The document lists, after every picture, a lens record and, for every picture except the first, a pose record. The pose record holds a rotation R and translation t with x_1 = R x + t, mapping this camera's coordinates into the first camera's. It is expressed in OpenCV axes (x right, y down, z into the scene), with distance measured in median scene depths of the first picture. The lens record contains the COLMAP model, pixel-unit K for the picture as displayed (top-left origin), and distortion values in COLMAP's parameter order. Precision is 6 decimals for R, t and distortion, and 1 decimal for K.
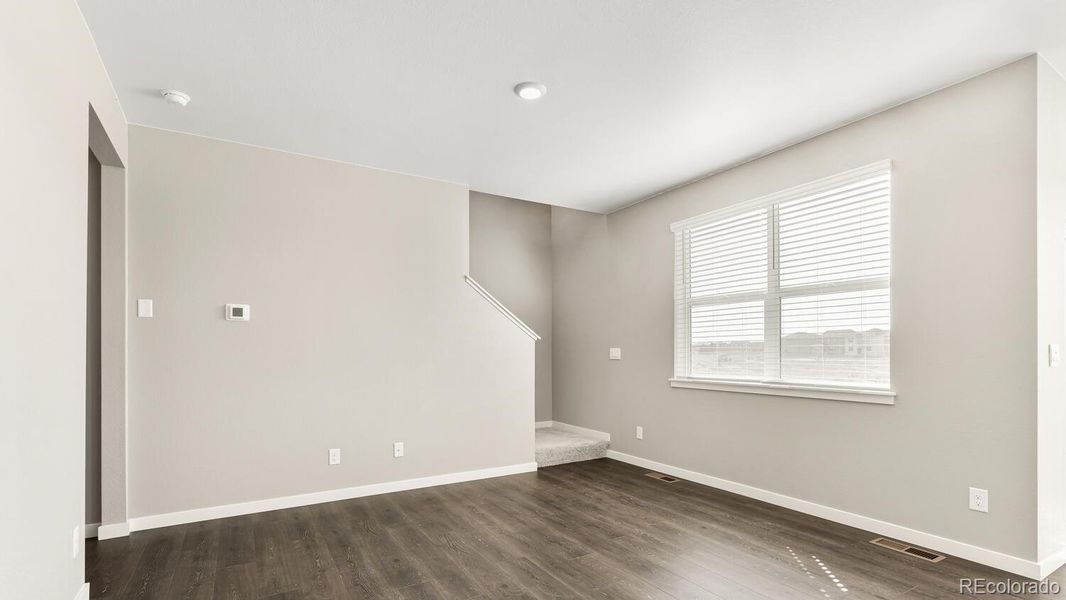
lens RADIAL K [[478.9, 0, 533.0], [0, 478.9, 300.0], [0, 0, 1]] dist [-0.011022, 0.000109]
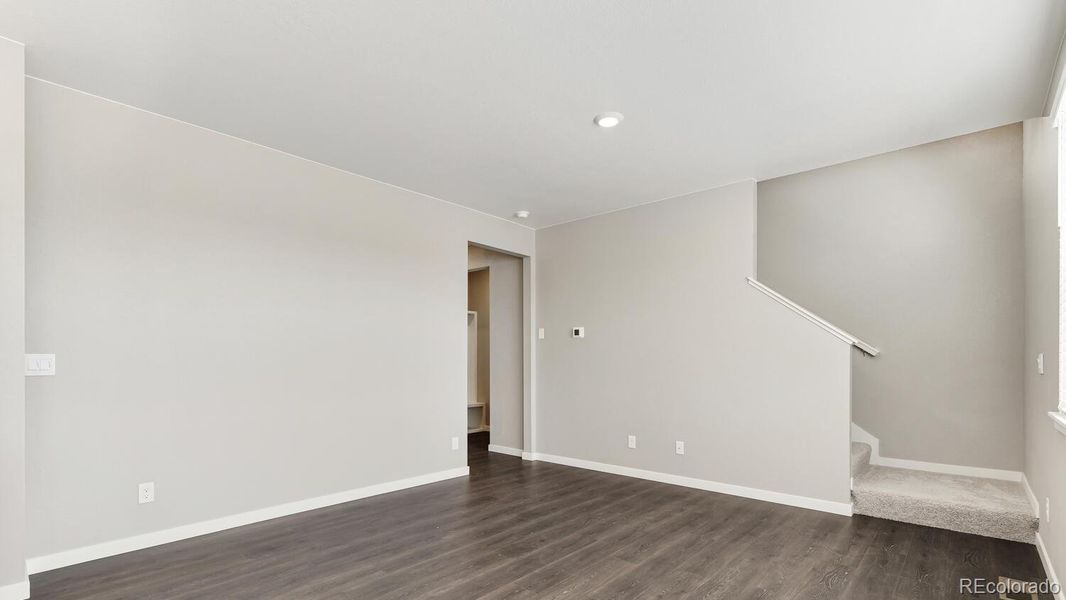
lens RADIAL K [[478.9, 0, 533.0], [0, 478.9, 300.0], [0, 0, 1]] dist [-0.011022, 0.000109]
pose [[0.299046, -0.121501, -0.946472, 0.790546], [0.095040, 0.990721, -0.097153, 0.058471], [0.949494, -0.060900, 0.307819, 0.410730]]
